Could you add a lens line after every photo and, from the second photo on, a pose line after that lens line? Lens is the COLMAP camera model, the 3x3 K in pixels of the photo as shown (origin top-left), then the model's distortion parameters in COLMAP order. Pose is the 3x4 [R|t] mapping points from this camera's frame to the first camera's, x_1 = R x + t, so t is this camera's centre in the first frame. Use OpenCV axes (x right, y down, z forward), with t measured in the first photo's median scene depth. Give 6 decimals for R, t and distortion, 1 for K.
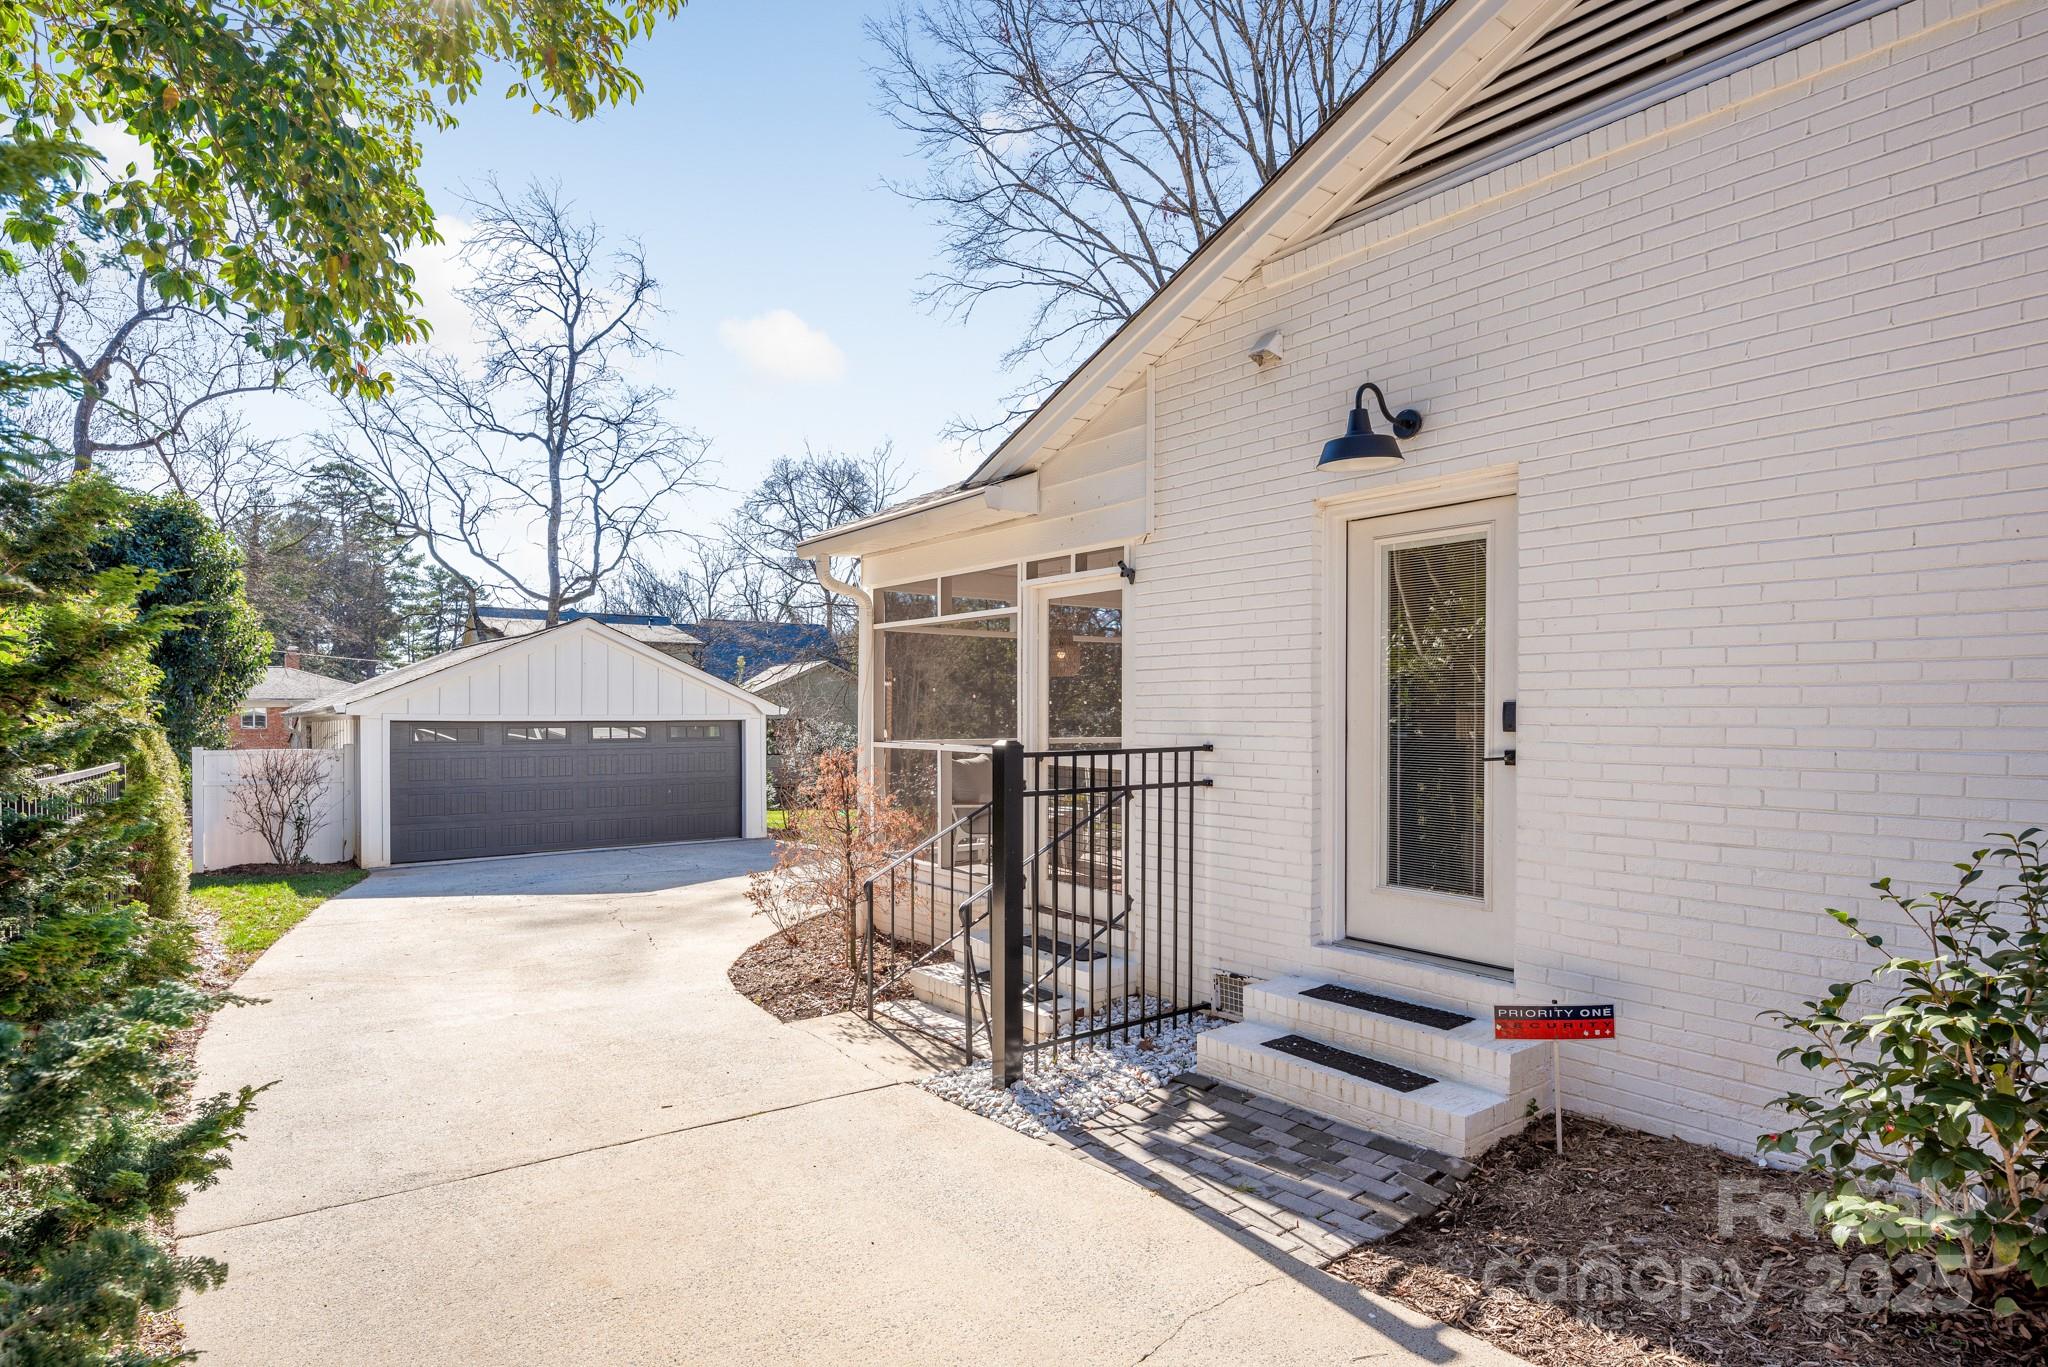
lens RADIAL K [[1115.7, 0, 1023.4], [0, 1115.7, 708.4], [0, 0, 1]] dist [0.002066, -0.000335]
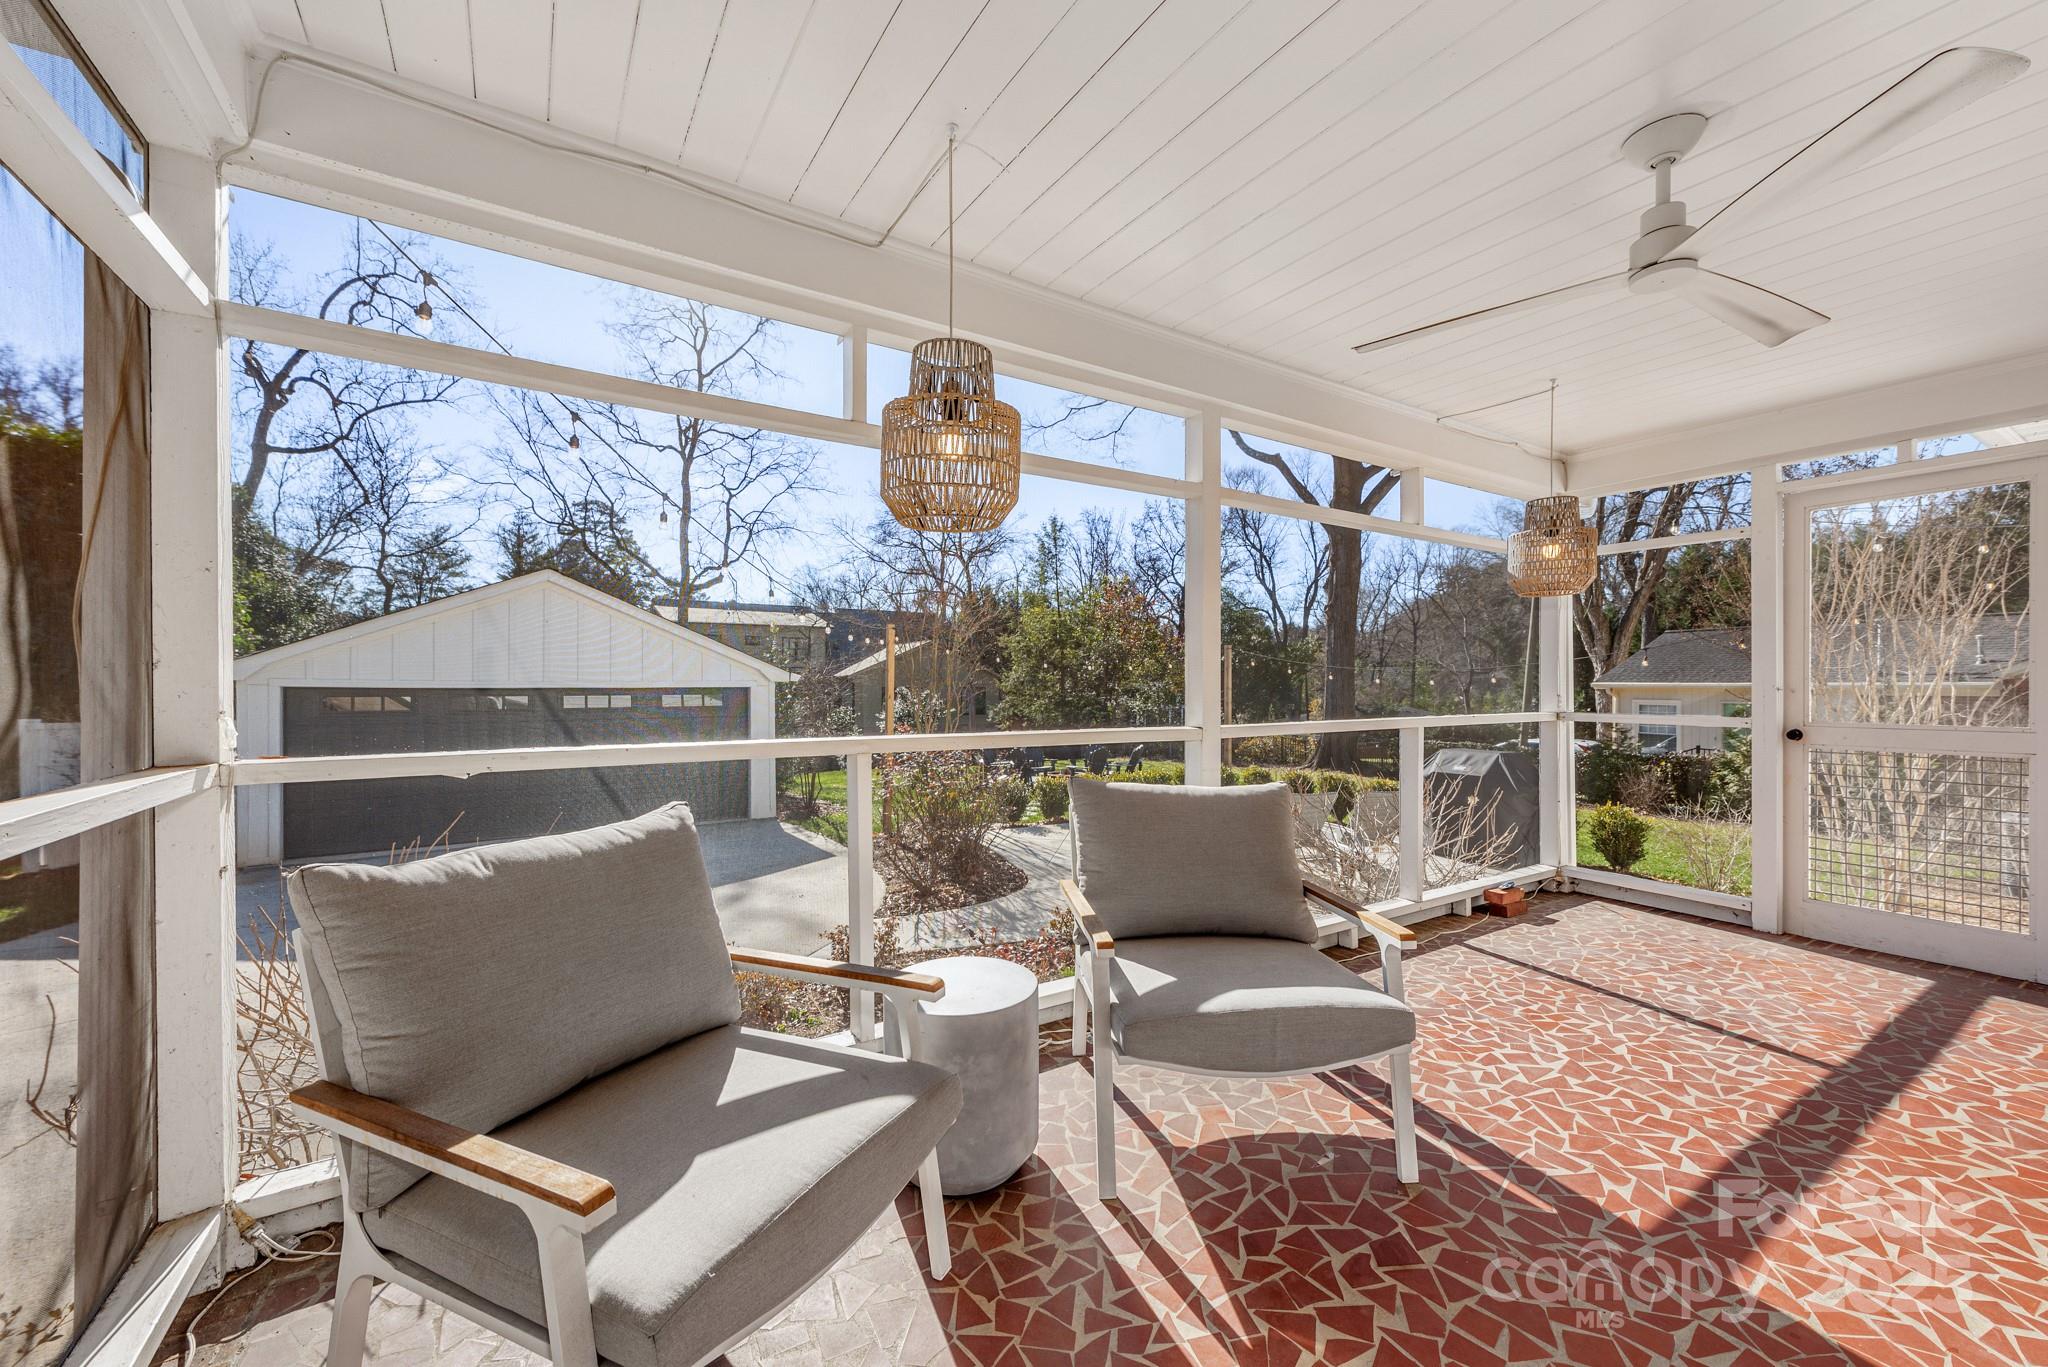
lens RADIAL K [[799.1, 0, 1030.8], [0, 799.1, 672.9], [0, 0, 1]] dist [-0.001054, -0.000141]
pose [[0.996178, 0.001406, -0.087341, 0.016584], [-0.002316, 0.999944, -0.010318, 0.002607], [0.087321, 0.010481, 0.996125, 0.195739]]
